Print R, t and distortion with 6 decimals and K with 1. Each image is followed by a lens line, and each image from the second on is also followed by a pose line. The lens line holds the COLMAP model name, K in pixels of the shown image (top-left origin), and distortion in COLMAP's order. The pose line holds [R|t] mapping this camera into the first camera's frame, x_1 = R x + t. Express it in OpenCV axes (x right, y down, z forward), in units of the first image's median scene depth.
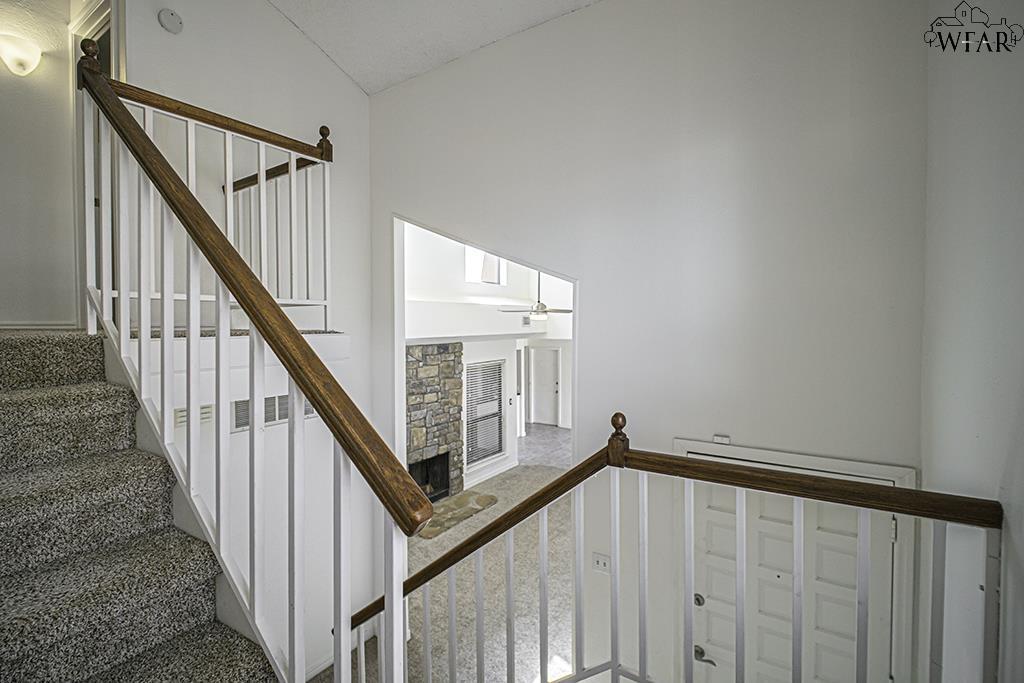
lens RADIAL K [[484.9, 0, 507.4], [0, 484.9, 334.0], [0, 0, 1]] dist [-0.000016, -0.000818]
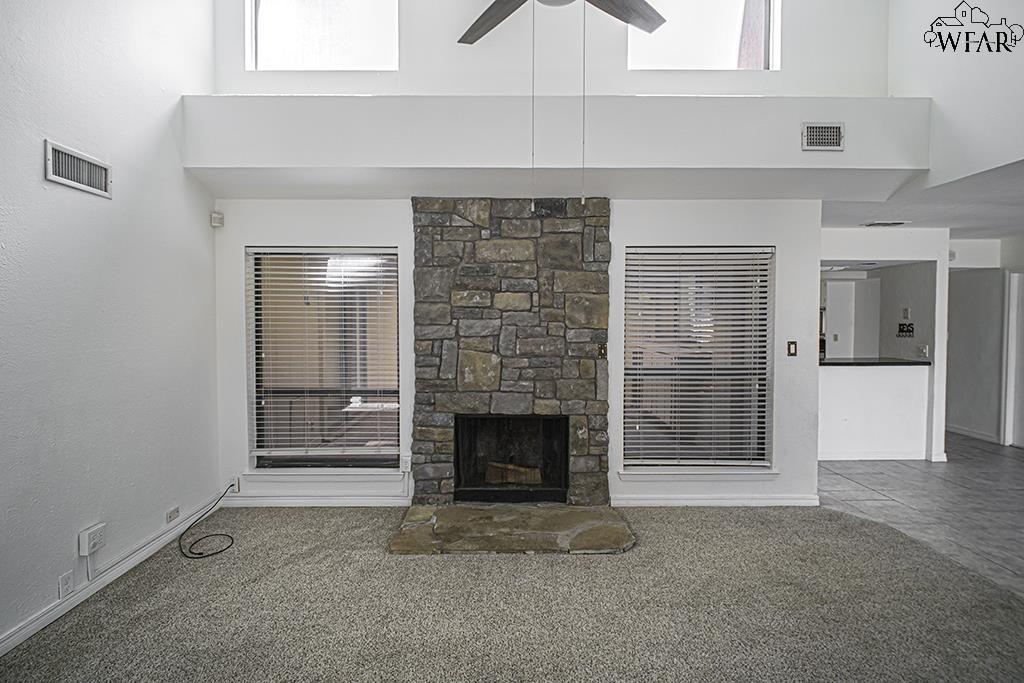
lens RADIAL K [[468.1, 0, 497.5], [0, 468.1, 331.1], [0, 0, 1]] dist [0.000396, -0.000245]
pose [[0.551830, 0.030344, -0.833404, 0.263182], [-0.026354, 0.999473, 0.018940, 0.158929], [0.833540, 0.011512, 0.552339, 0.724006]]
